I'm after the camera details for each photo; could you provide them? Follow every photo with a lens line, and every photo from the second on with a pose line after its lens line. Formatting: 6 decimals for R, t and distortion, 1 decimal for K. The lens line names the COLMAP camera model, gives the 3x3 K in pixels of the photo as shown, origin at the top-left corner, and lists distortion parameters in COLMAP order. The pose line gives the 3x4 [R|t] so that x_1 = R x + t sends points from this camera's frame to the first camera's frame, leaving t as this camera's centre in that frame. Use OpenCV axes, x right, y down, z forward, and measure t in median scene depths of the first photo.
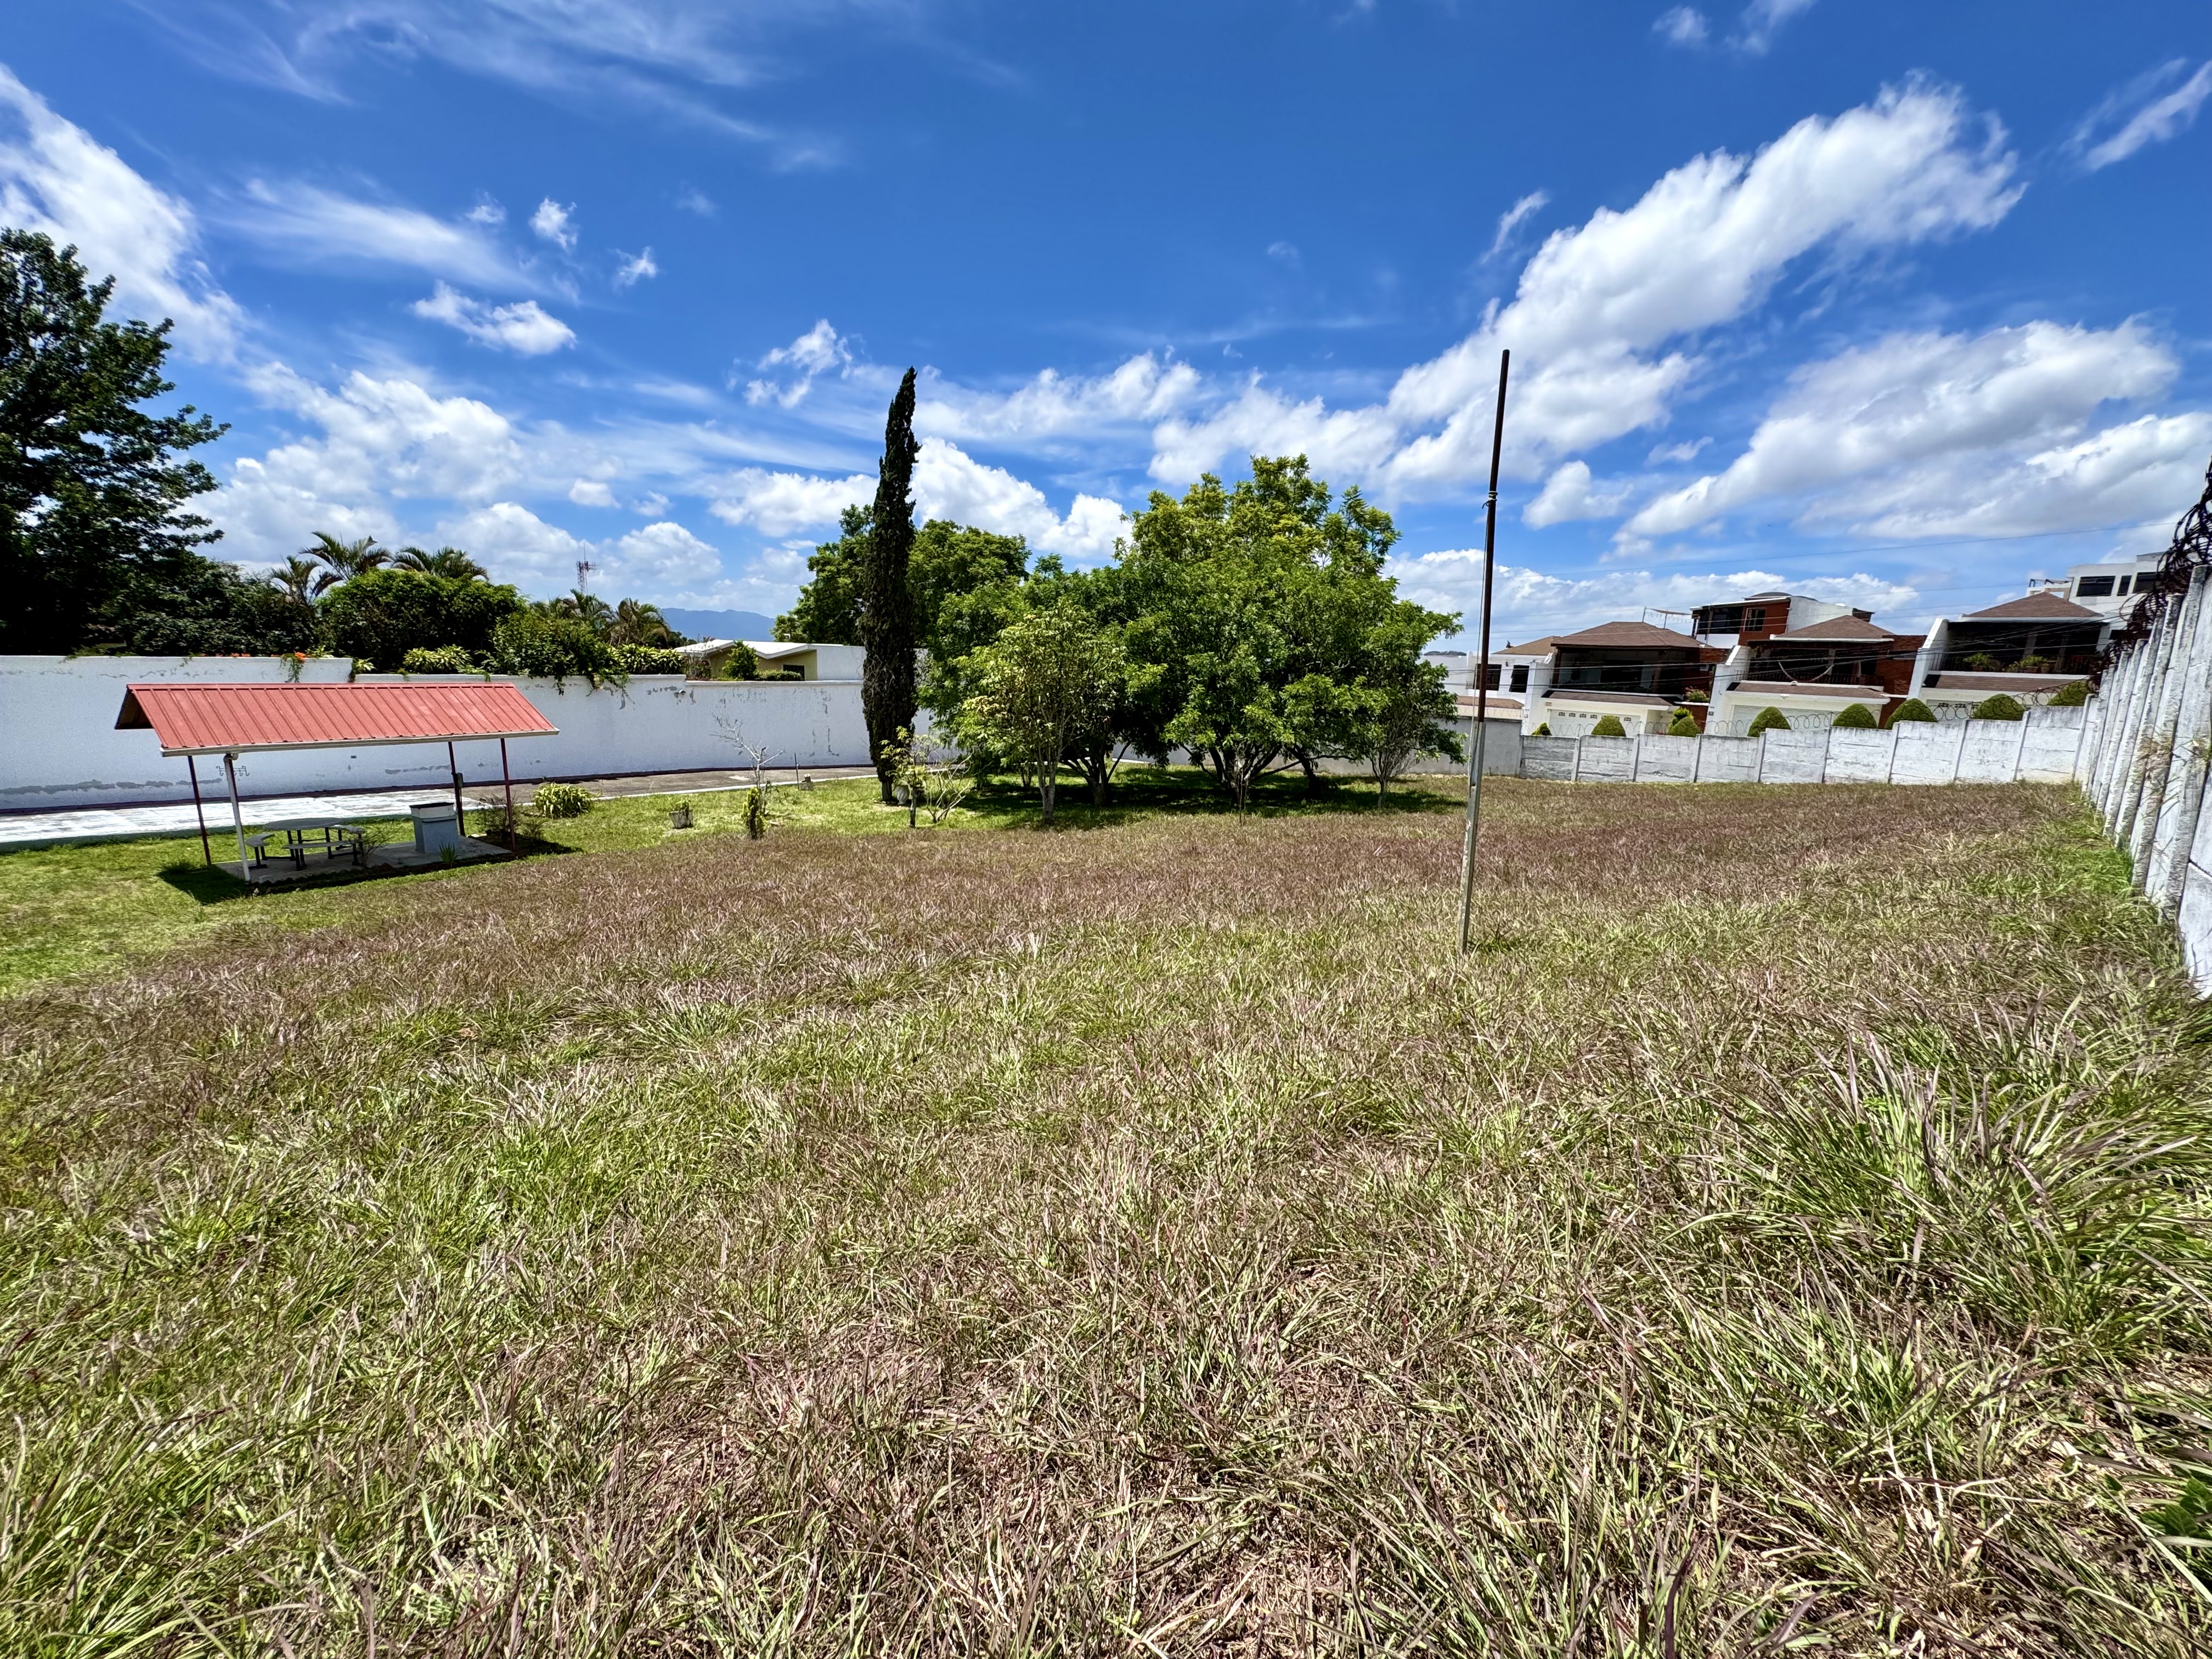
lens RADIAL K [[885.4, 0, 1104.6], [0, 885.4, 814.4], [0, 0, 1]] dist [-0.000952, 0.000463]
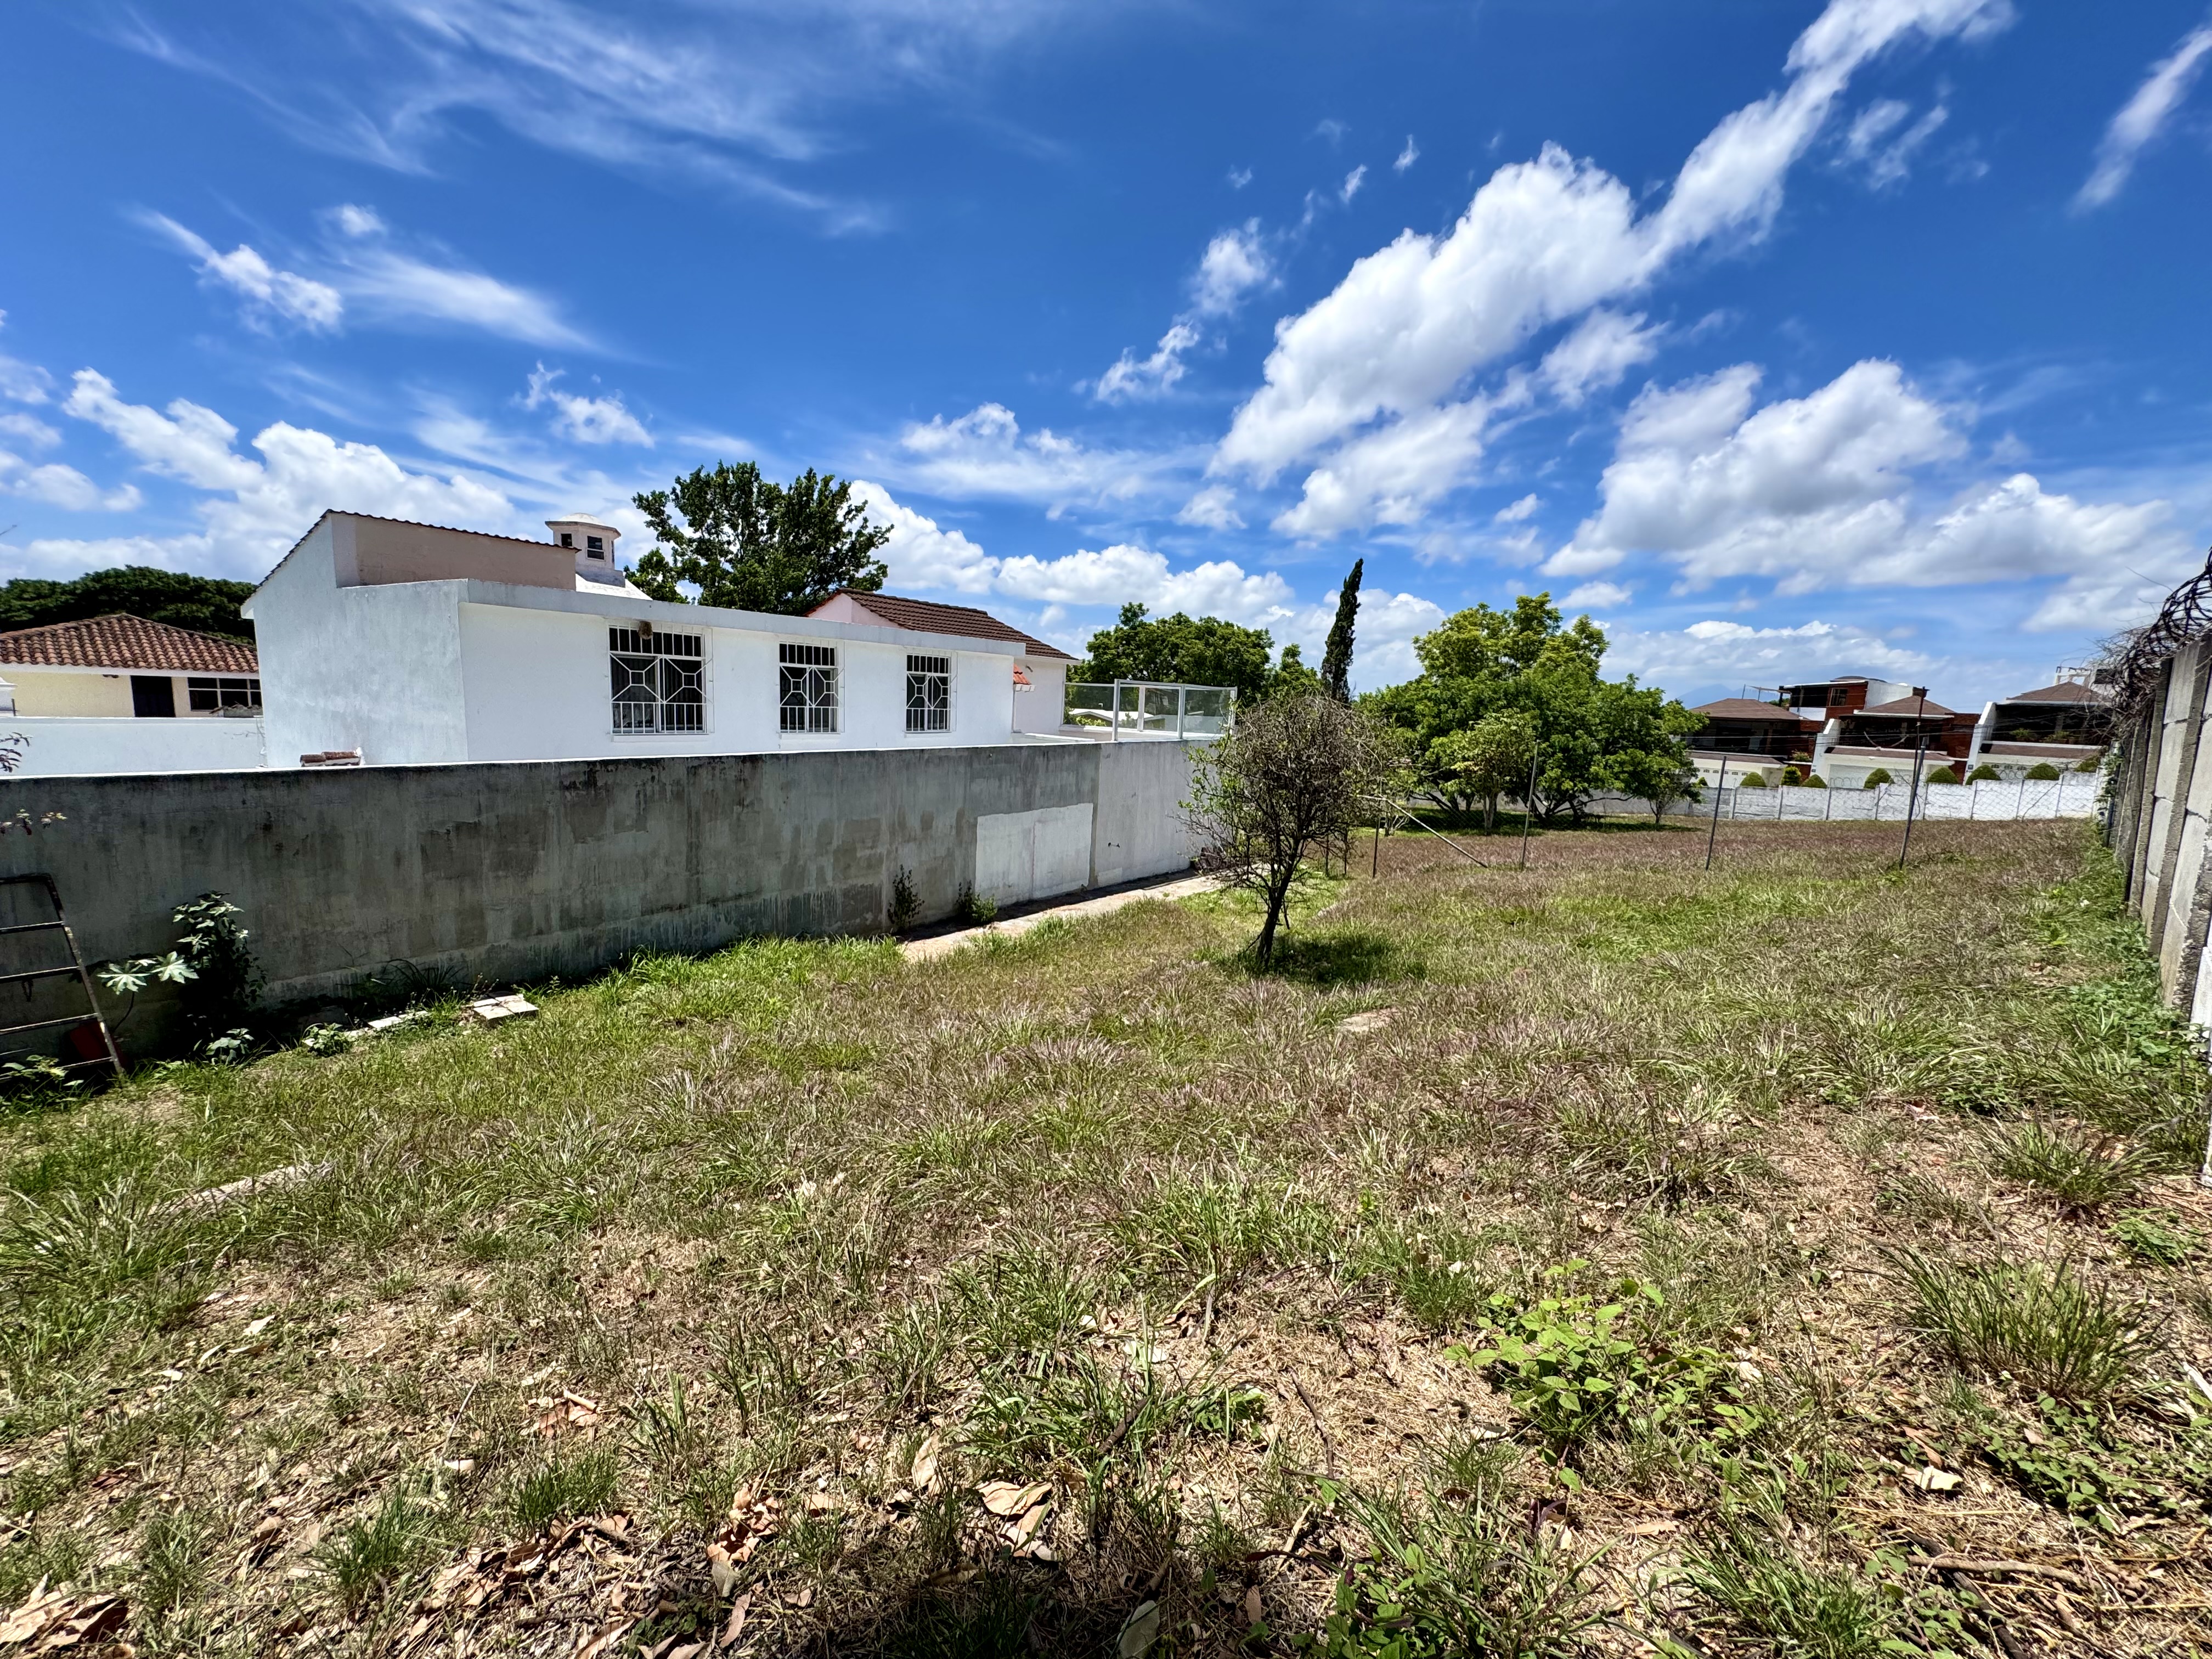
lens RADIAL K [[885.4, 0, 1107.6], [0, 885.4, 845.3], [0, 0, 1]] dist [-0.000952, 0.000463]
pose [[0.999919, 0.010113, -0.007722, -0.348042], [-0.010244, 0.999802, -0.017085, 0.029634], [0.007548, 0.017163, 0.999824, -0.316812]]
